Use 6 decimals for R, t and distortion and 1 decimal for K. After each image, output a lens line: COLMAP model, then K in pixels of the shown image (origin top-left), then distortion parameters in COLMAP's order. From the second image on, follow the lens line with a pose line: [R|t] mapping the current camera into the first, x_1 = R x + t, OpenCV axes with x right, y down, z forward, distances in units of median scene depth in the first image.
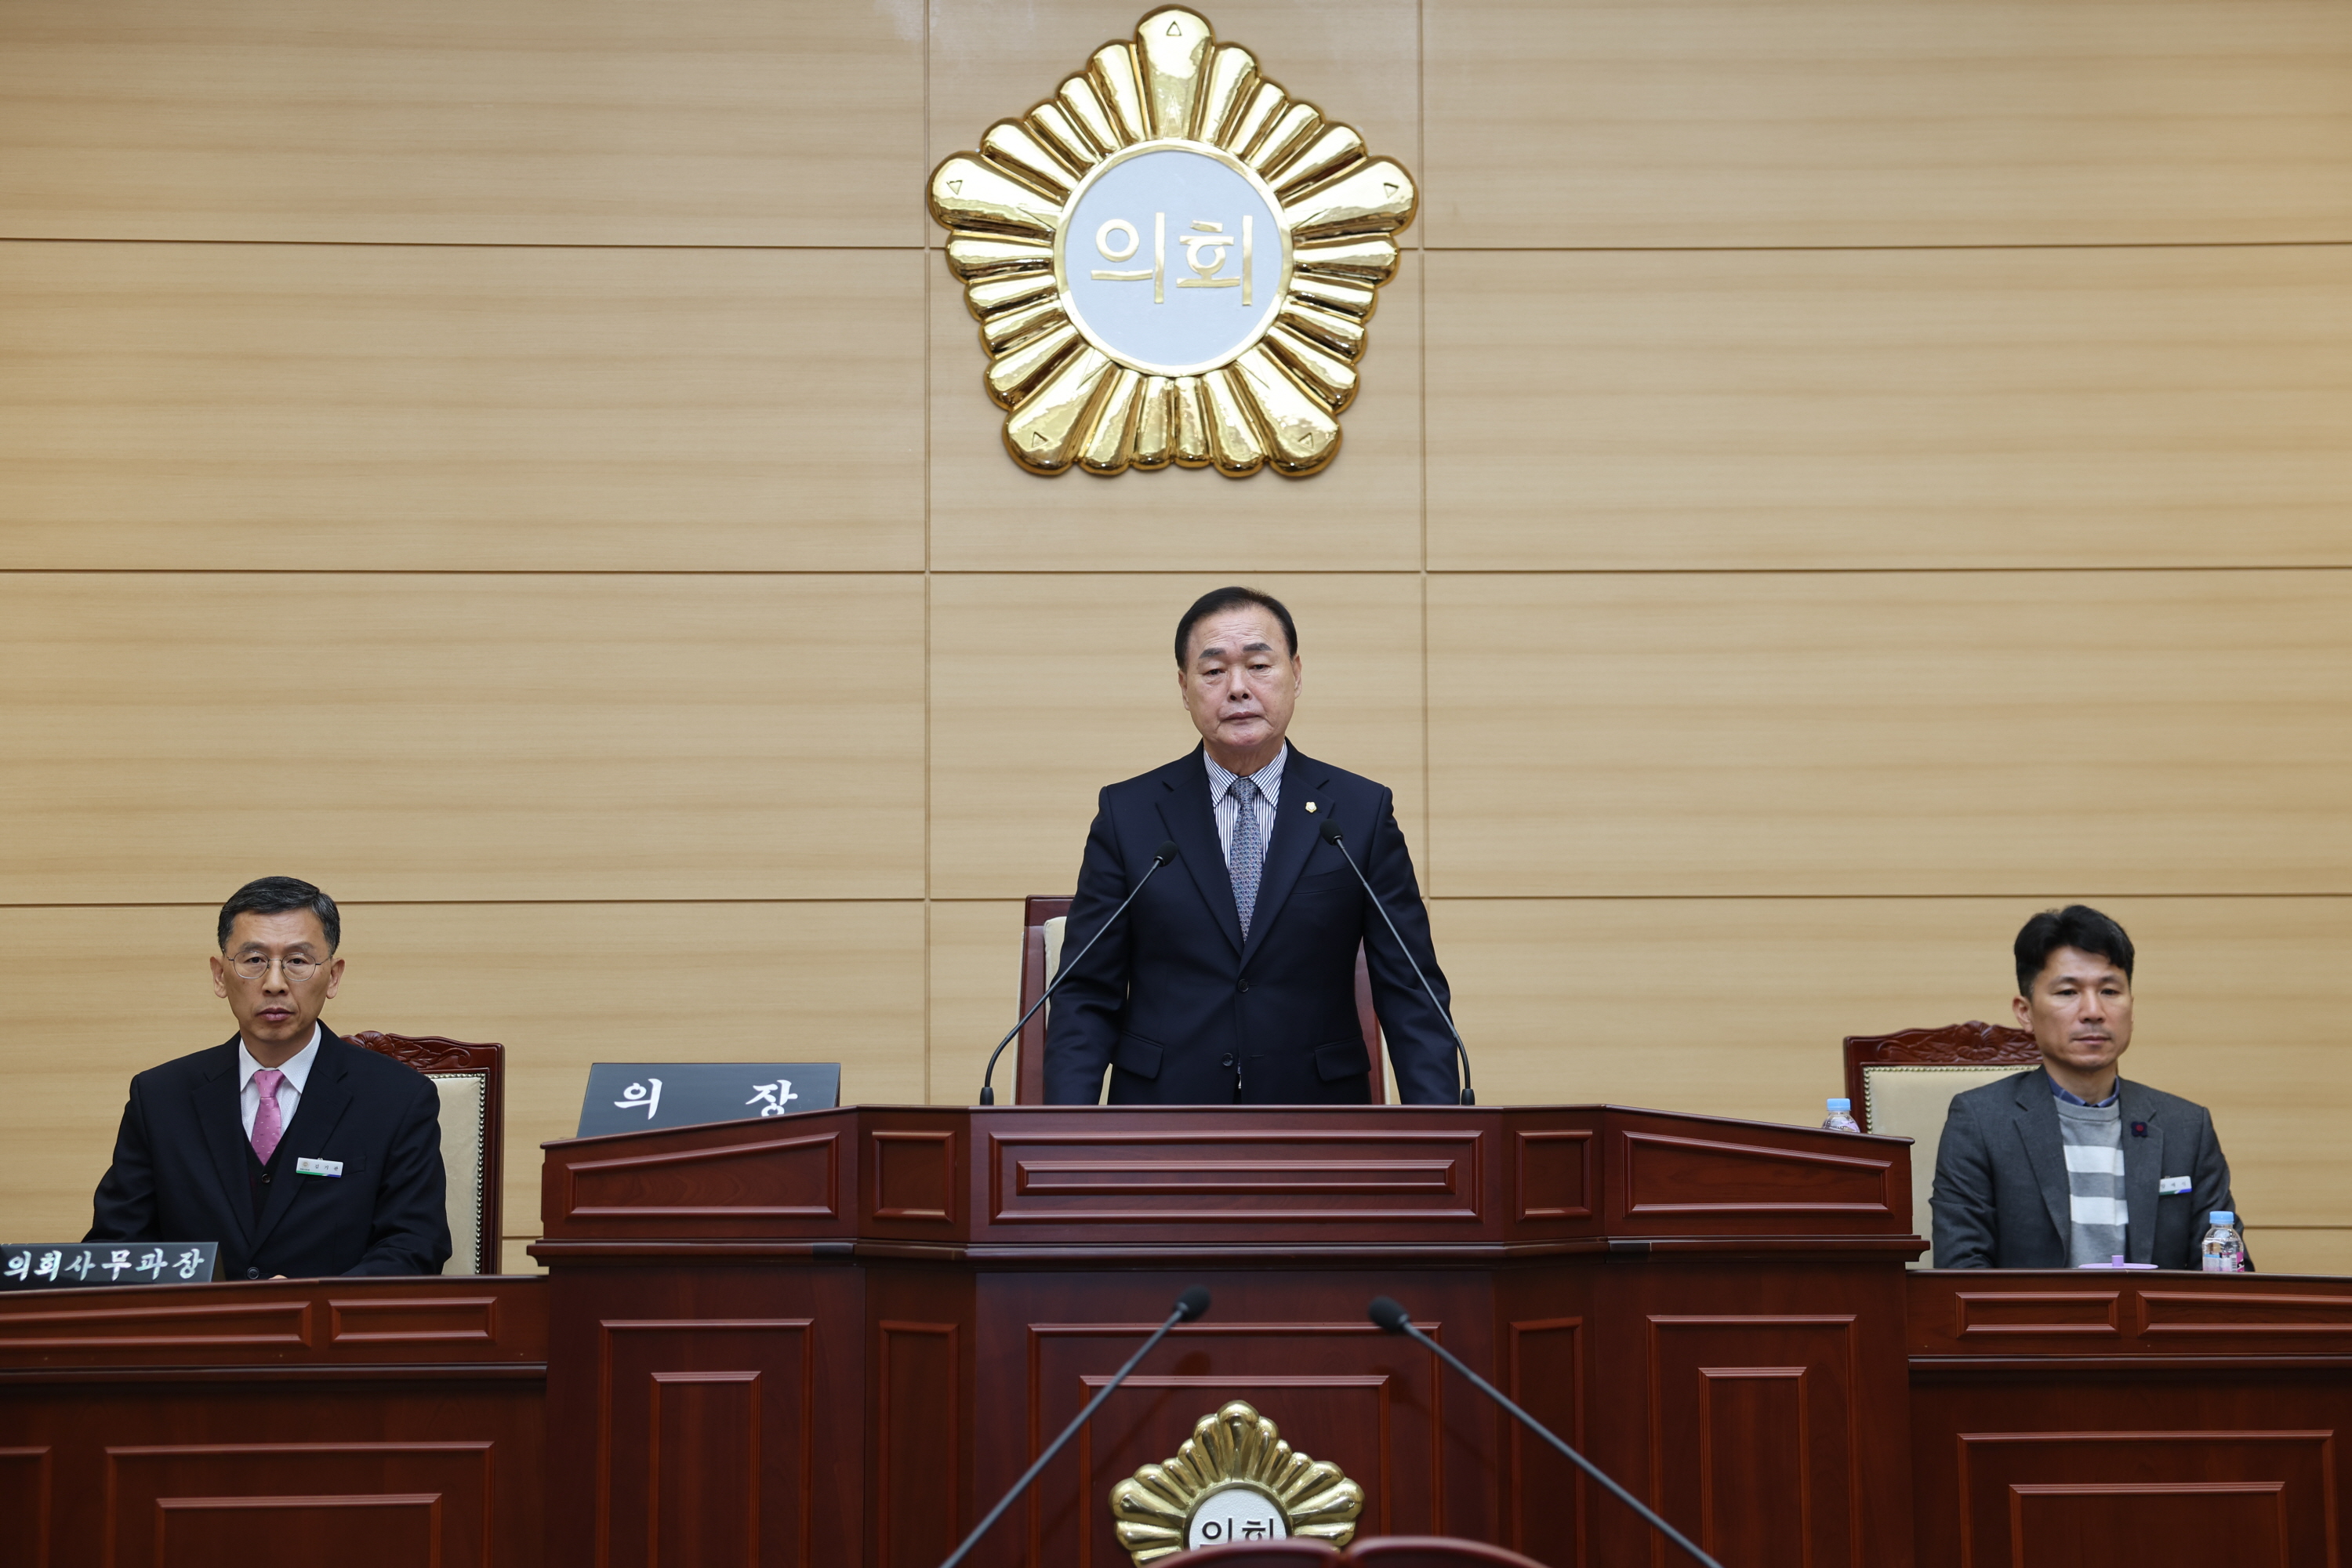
lens RADIAL K [[3332.0, 0, 1176.0], [0, 3332.0, 784.0], [0, 0, 1]] dist [0.122731, 0.052214]
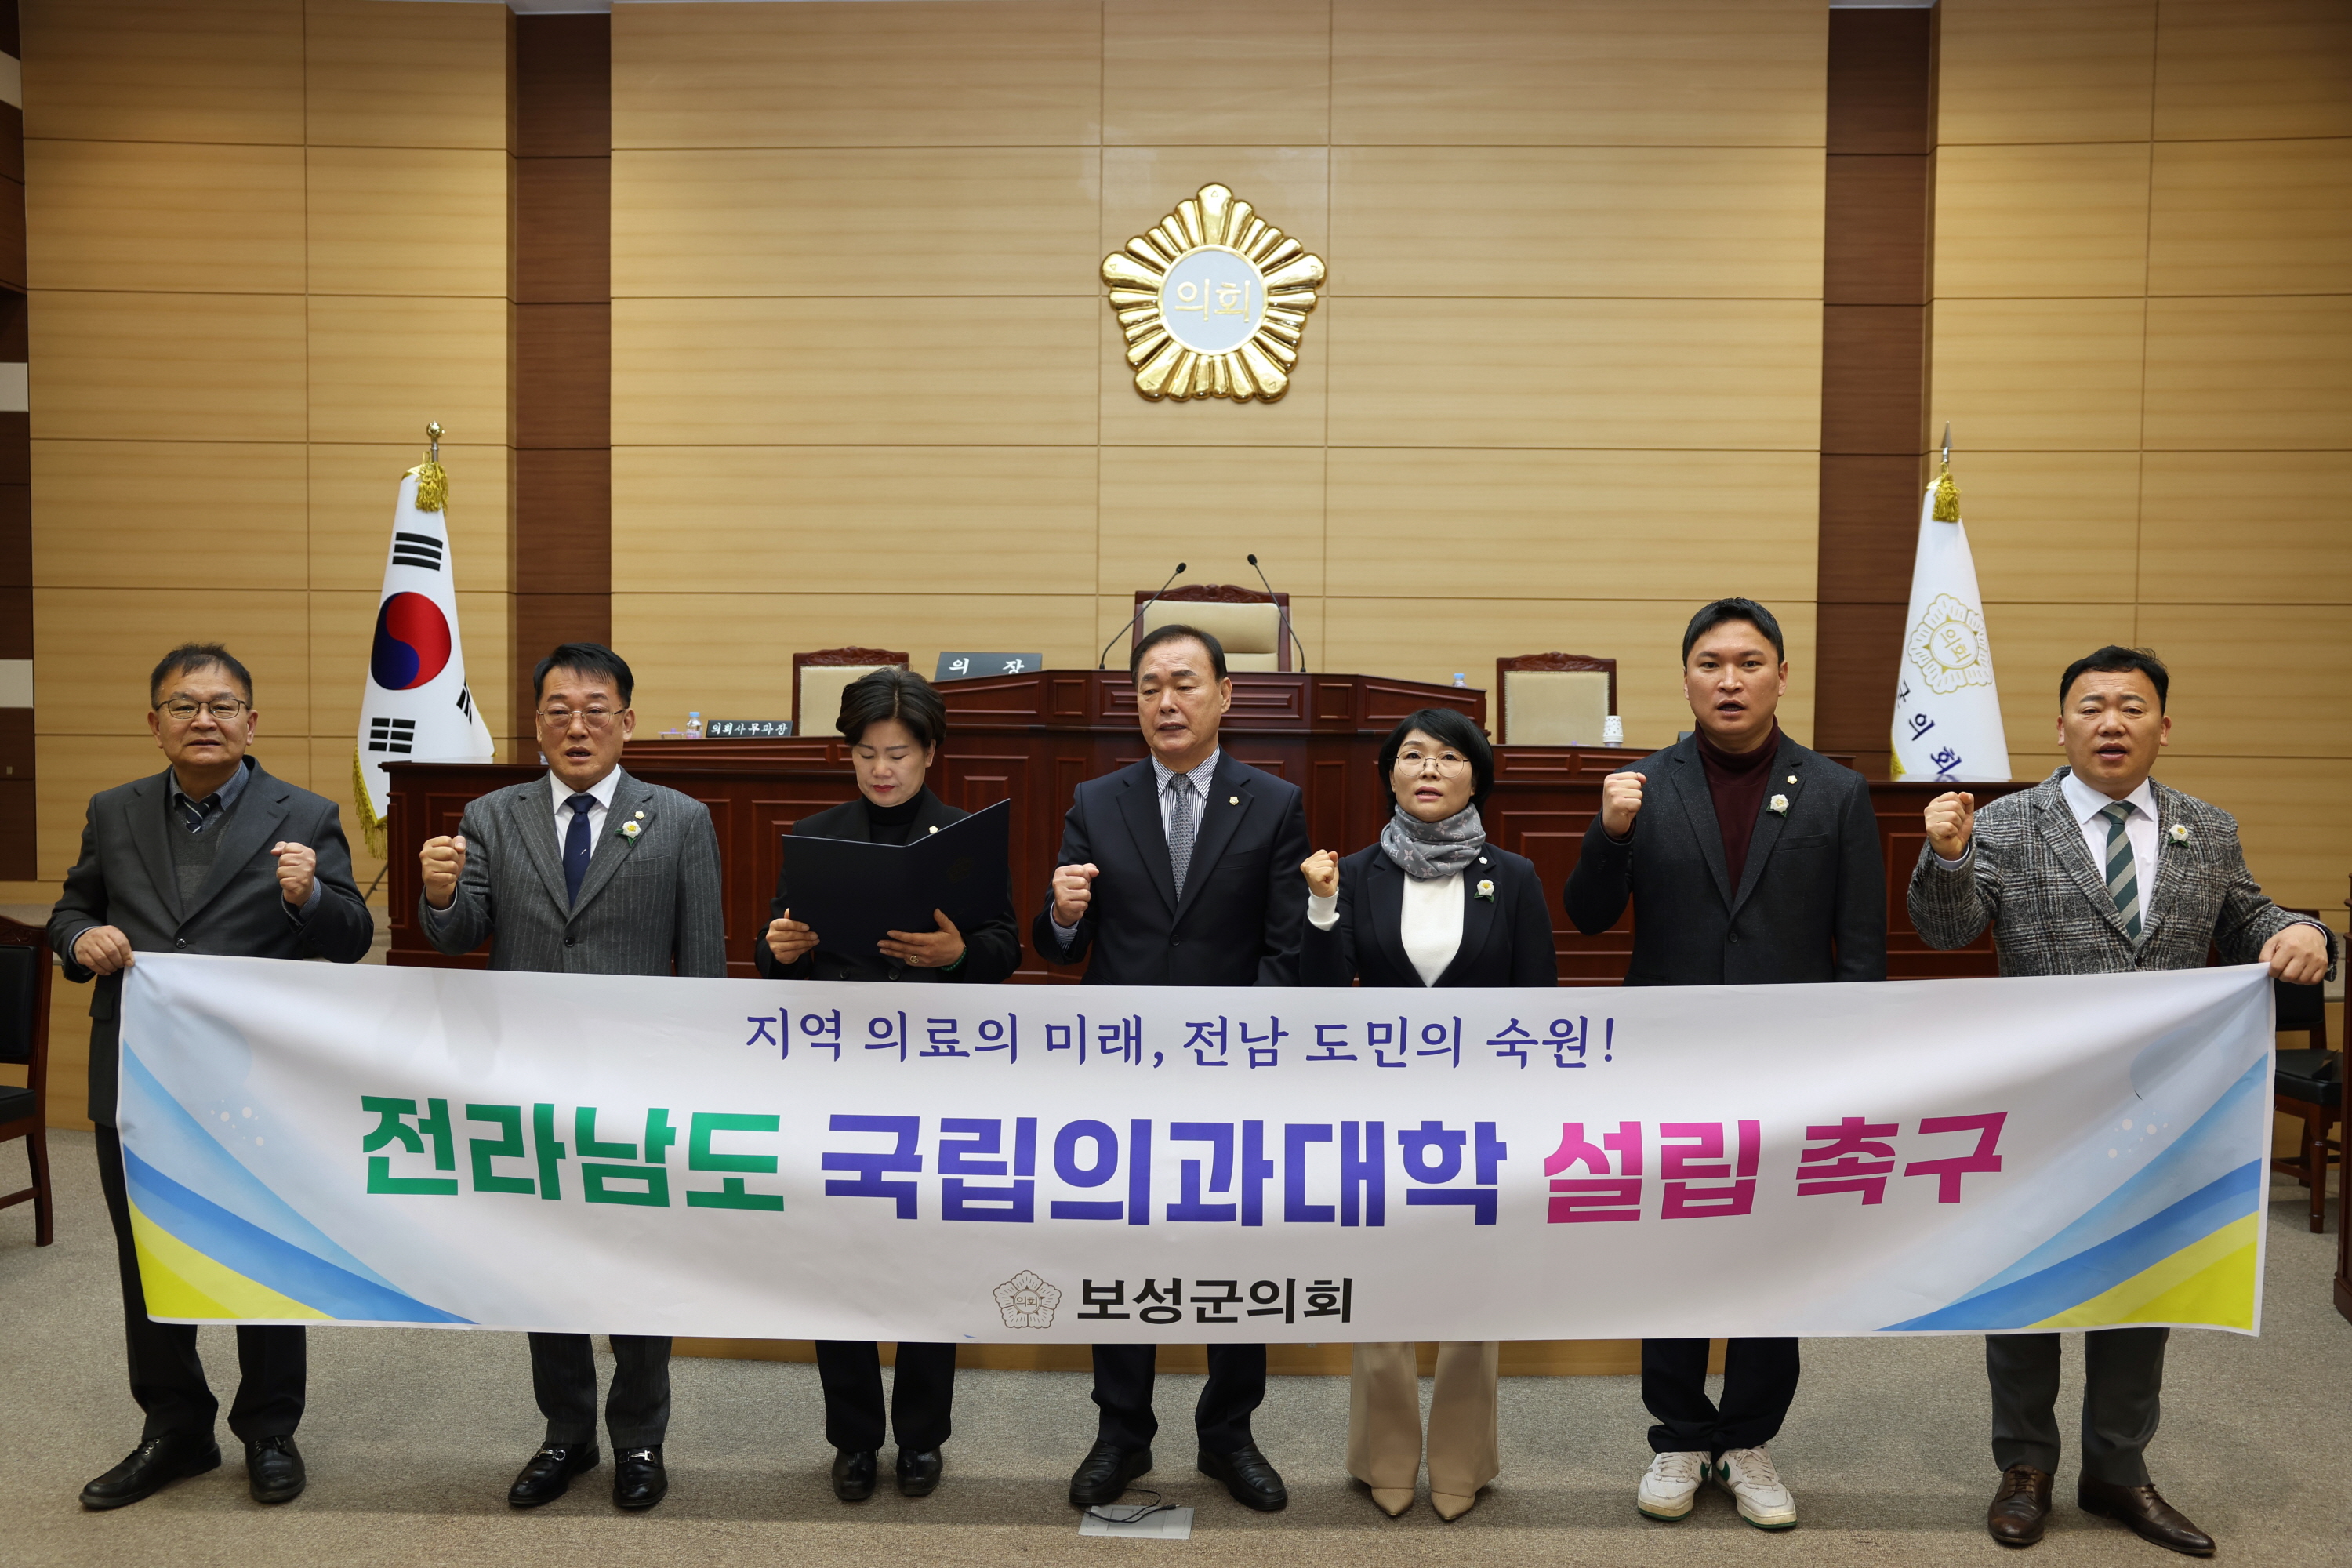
lens RADIAL K [[1903.1, 0, 1176.0], [0, 1903.1, 784.0], [0, 0, 1]] dist [-0.038112, 0.011228]
pose [[0.997443, 0.018408, -0.069052, 0.066289], [-0.010452, 0.993443, 0.113852, 0.014690], [0.070695, -0.112840, 0.991095, -0.259798]]
